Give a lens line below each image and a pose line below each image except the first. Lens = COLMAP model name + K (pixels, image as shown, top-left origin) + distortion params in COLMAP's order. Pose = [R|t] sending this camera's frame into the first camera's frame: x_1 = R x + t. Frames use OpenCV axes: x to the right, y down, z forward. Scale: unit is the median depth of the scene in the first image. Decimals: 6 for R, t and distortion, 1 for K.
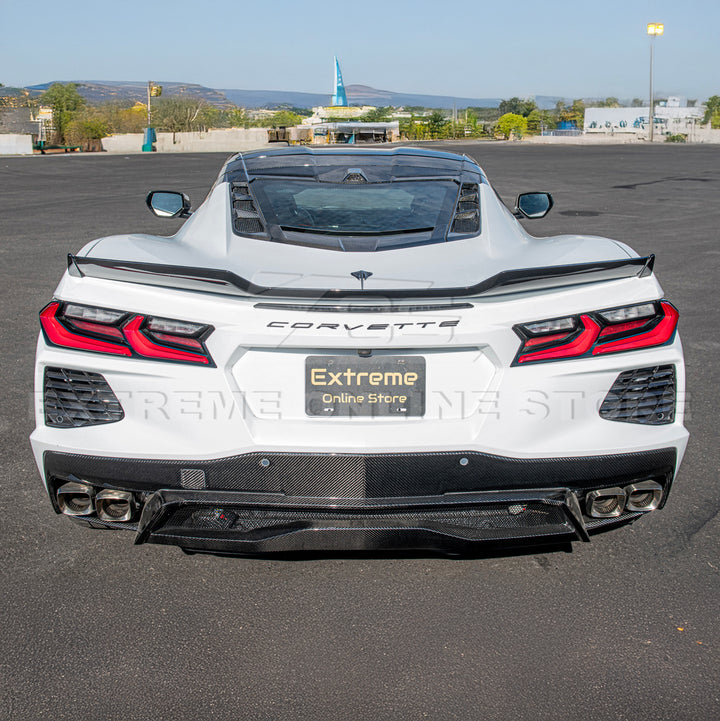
lens RADIAL K [[932.6, 0, 356.5], [0, 932.6, 362.5], [0, 0, 1]] dist [-0.006073, 0.000000]
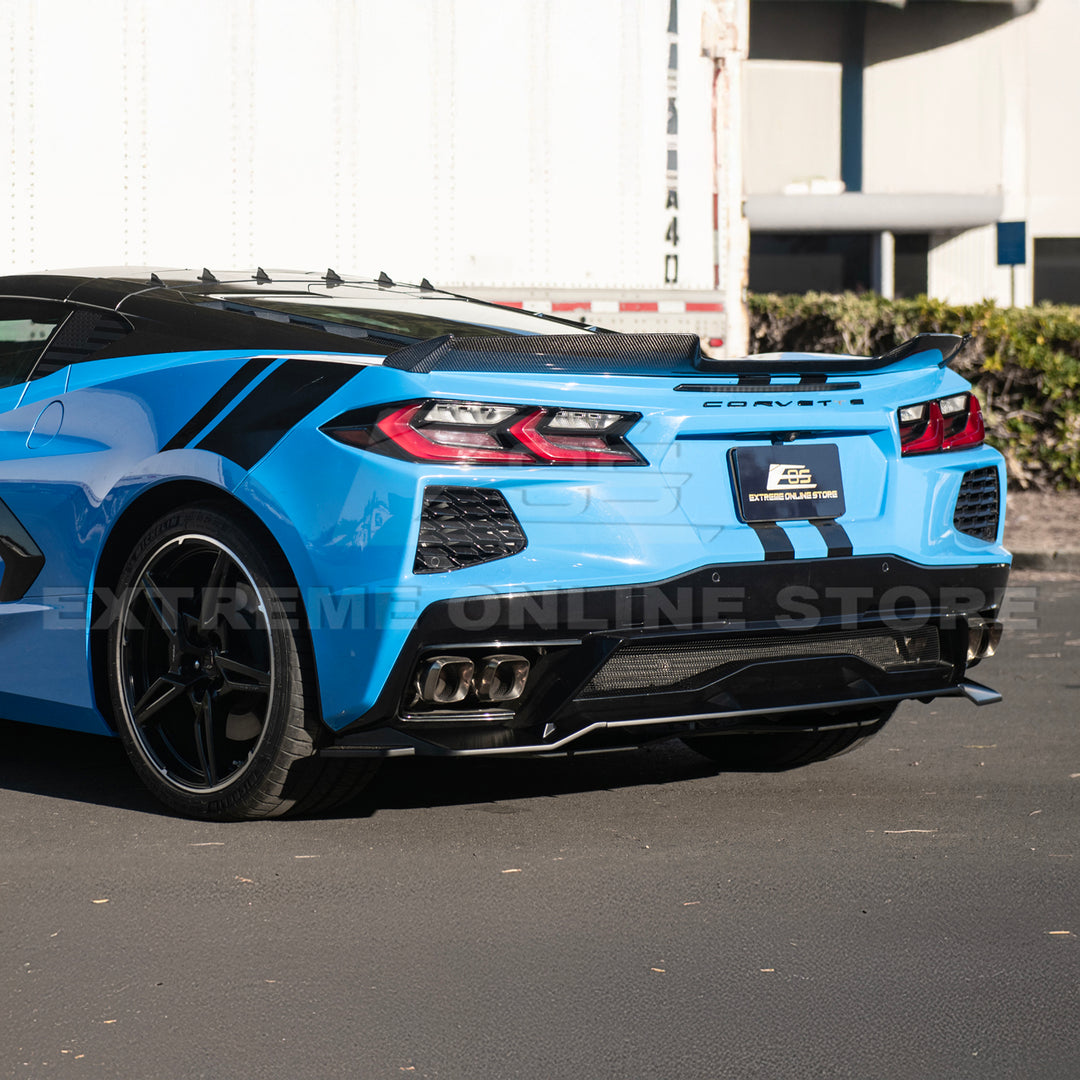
lens RADIAL K [[3405.5, 0, 543.9], [0, 3405.5, 548.8], [0, 0, 1]] dist [0.314363, 0.000000]
pose [[0.758488, -0.039853, 0.650467, -2.039839], [0.184090, 0.970580, -0.155195, 0.492881], [-0.625145, 0.237458, 0.743510, -1.052997]]
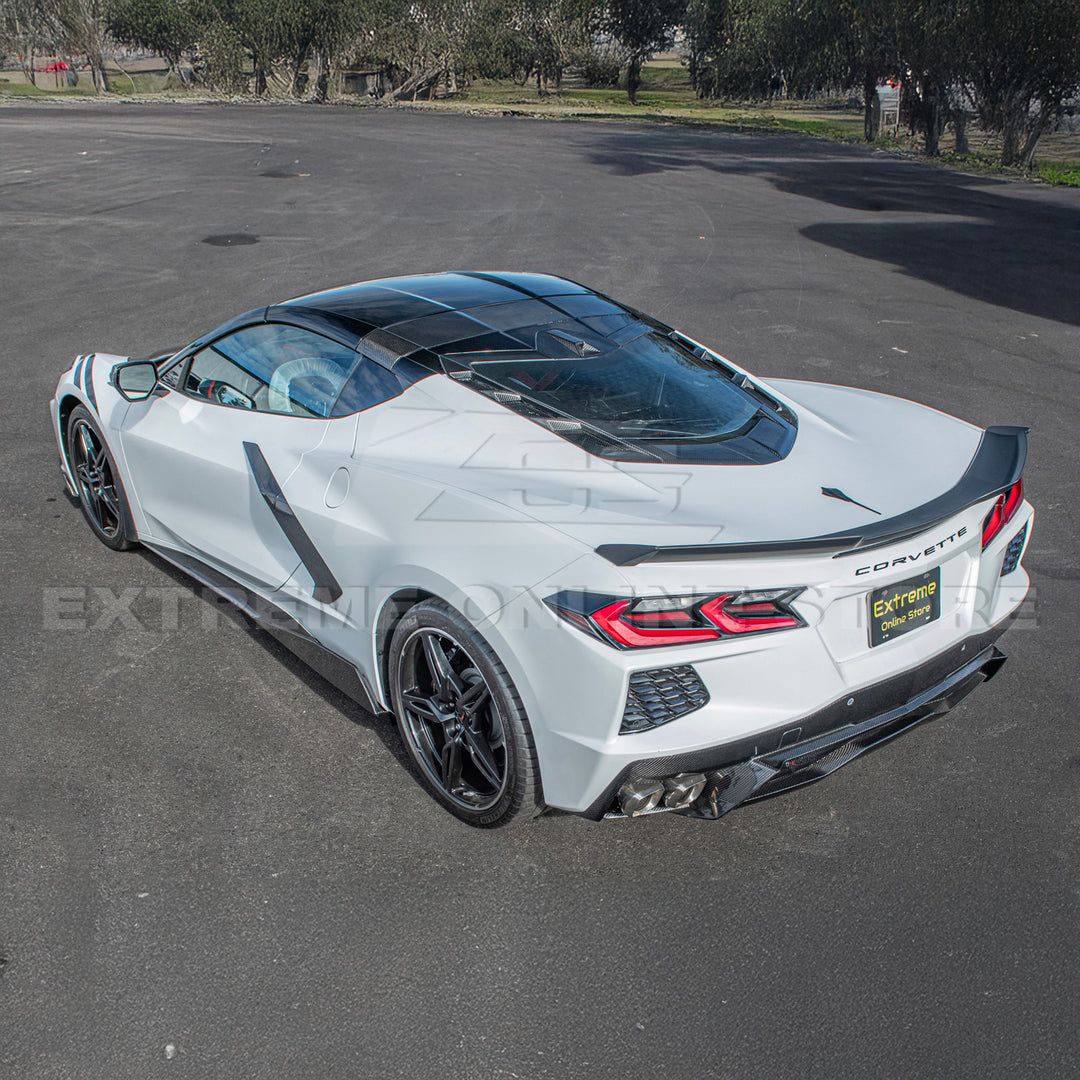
lens RADIAL K [[1214.7, 0, 571.2], [0, 1214.7, 707.5], [0, 0, 1]] dist [-0.031116, 0.000000]
pose [[0.783043, -0.305015, 0.542042, -1.034048], [0.156449, 0.940067, 0.302982, -0.331253], [-0.601970, -0.152446, 0.783832, 0.124263]]
